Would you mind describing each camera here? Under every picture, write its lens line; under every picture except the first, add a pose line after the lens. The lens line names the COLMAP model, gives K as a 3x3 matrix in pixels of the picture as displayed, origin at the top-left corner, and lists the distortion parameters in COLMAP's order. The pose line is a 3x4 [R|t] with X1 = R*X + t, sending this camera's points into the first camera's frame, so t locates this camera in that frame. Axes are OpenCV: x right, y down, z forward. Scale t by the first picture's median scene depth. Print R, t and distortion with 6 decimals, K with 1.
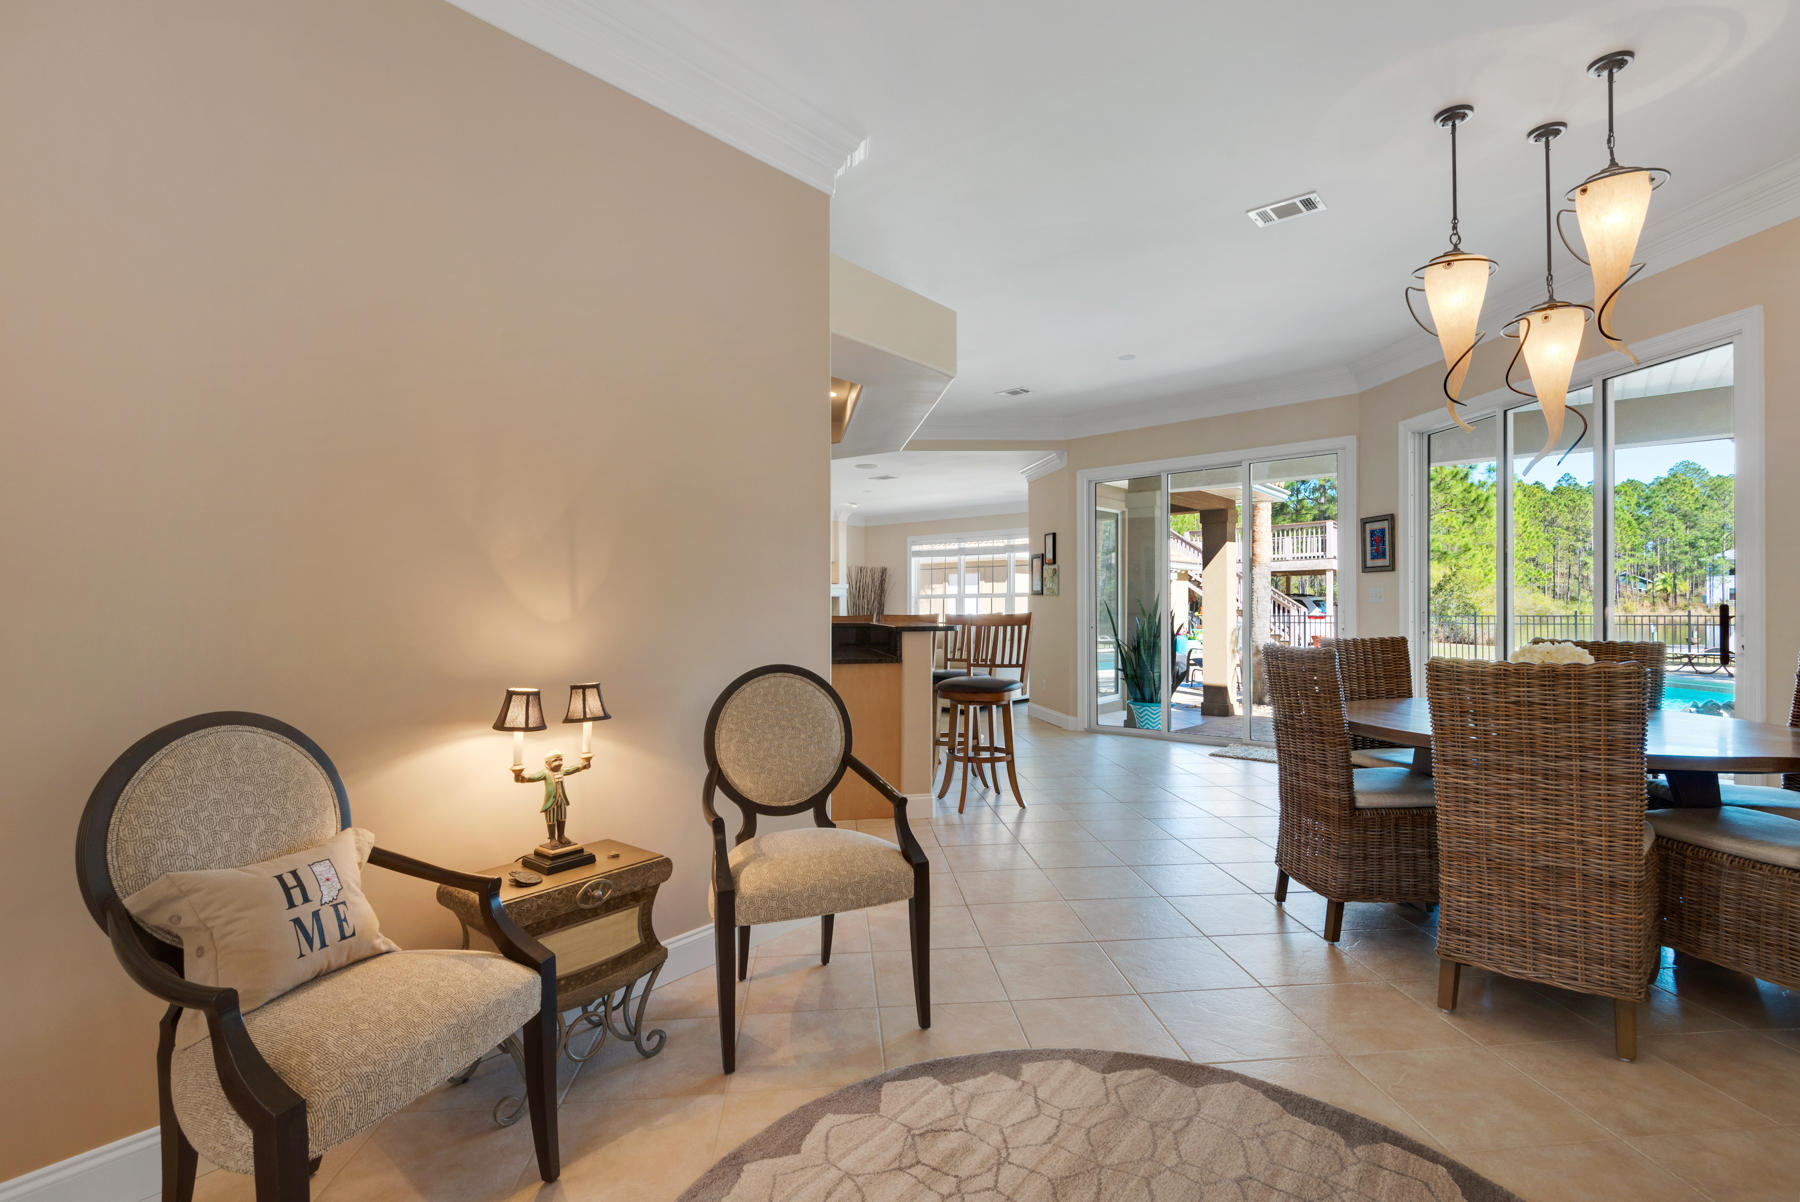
lens RADIAL K [[856.2, 0, 889.0], [0, 856.2, 618.7], [0, 0, 1]] dist [0.001961, -0.007741]
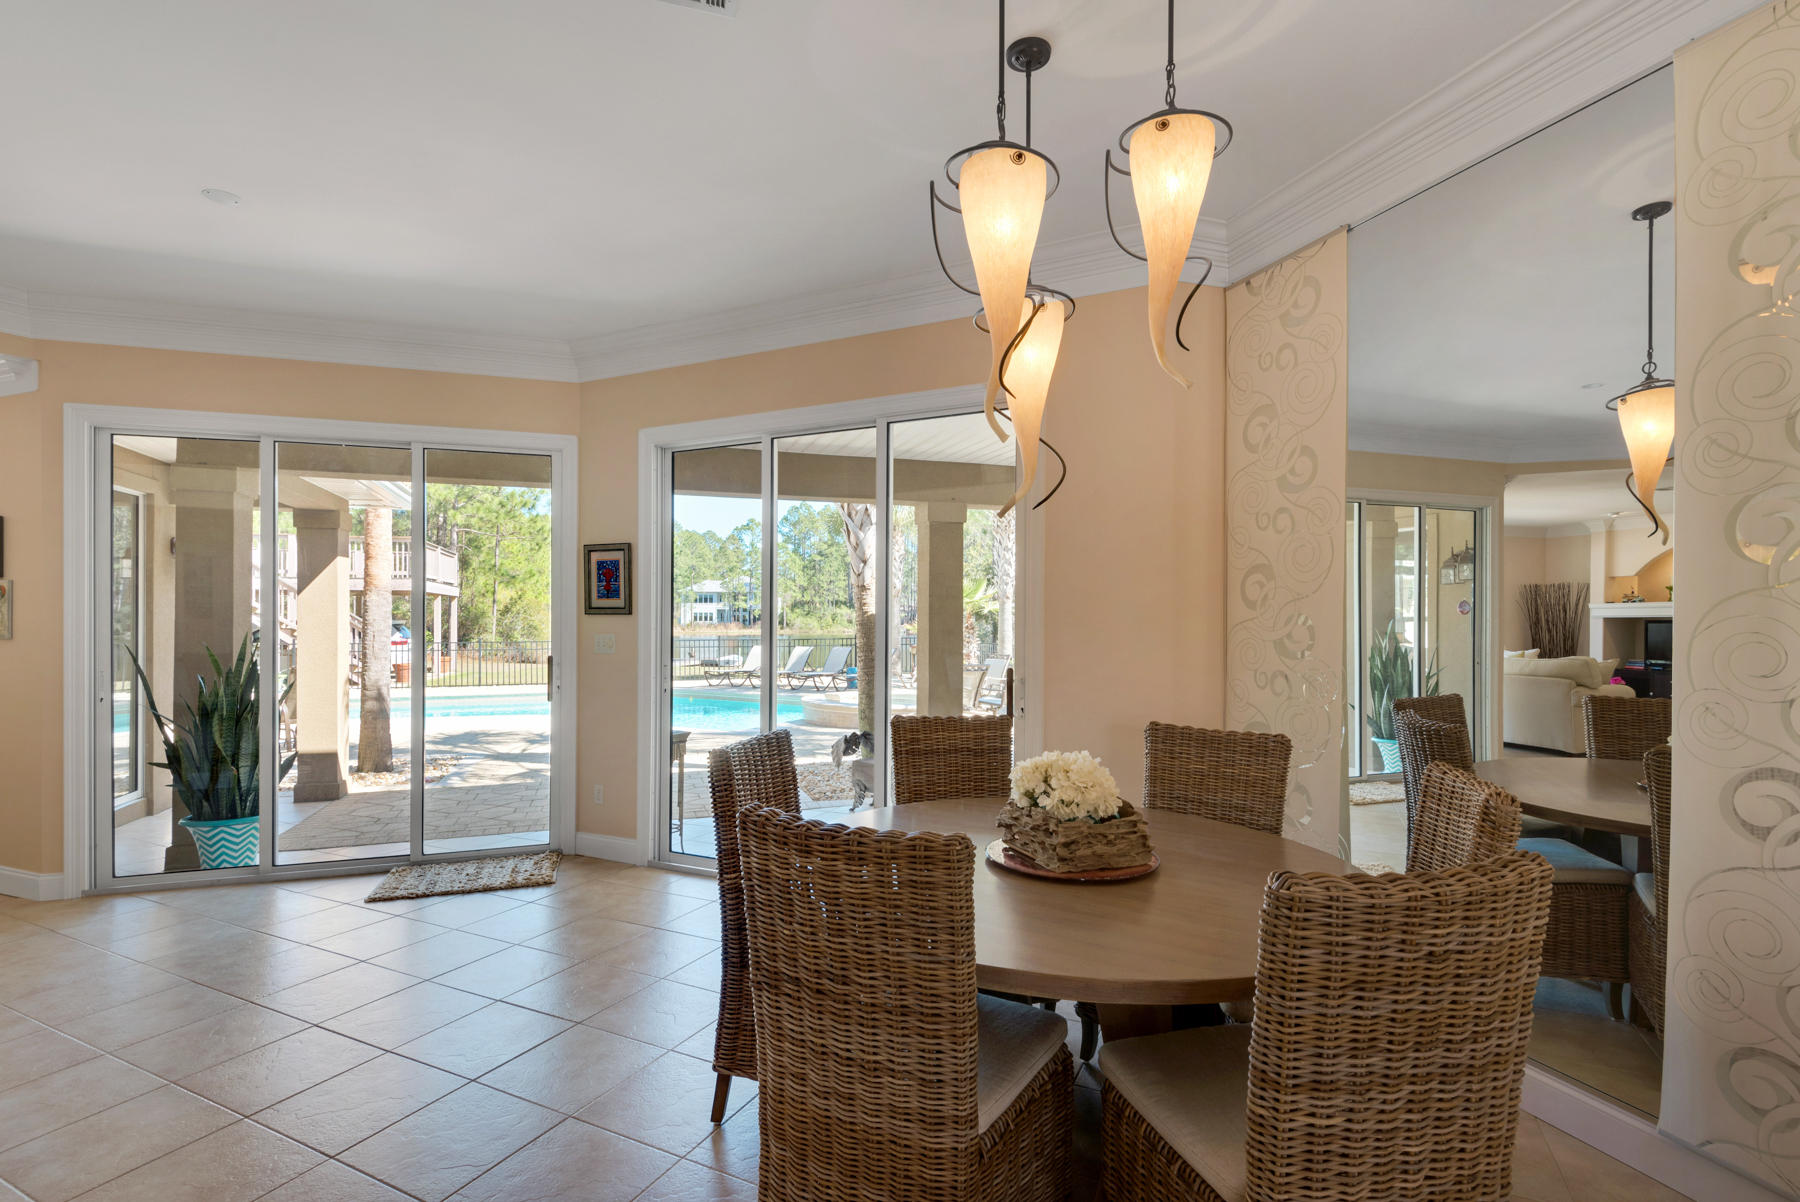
lens RADIAL K [[826.2, 0, 910.2], [0, 826.2, 623.5], [0, 0, 1]] dist [0.015991, -0.011095]
pose [[0.501514, 0.005556, 0.865131, 0.100097], [0.006229, 0.999930, -0.010033, -0.072772], [-0.865127, 0.010421, 0.501445, 0.738656]]
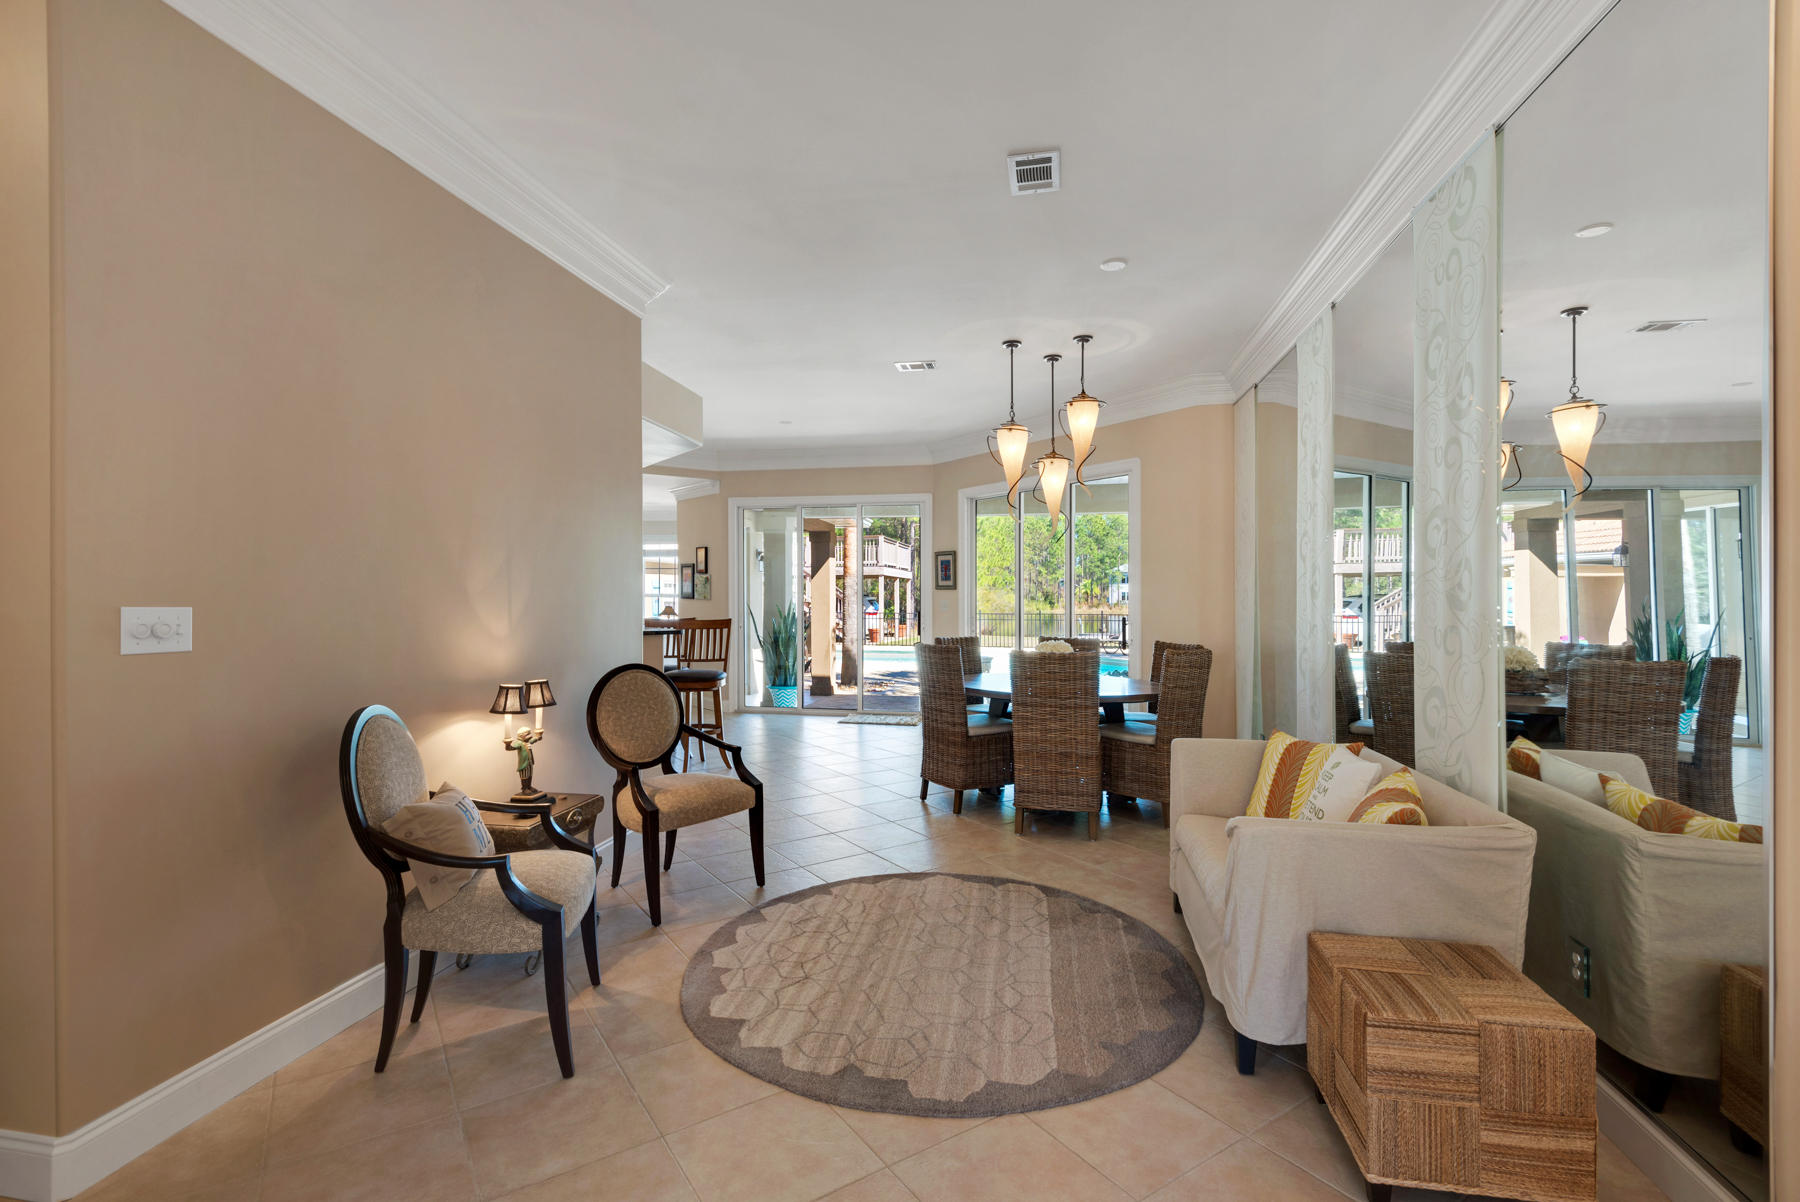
lens RADIAL K [[826.2, 0, 899.1], [0, 826.2, 597.8], [0, 0, 1]] dist [0.015991, -0.011095]
pose [[0.869735, 0.012318, 0.493365, -0.382268], [-0.004366, 0.999841, -0.017267, -0.030369], [-0.493500, 0.012863, 0.869651, -0.371850]]
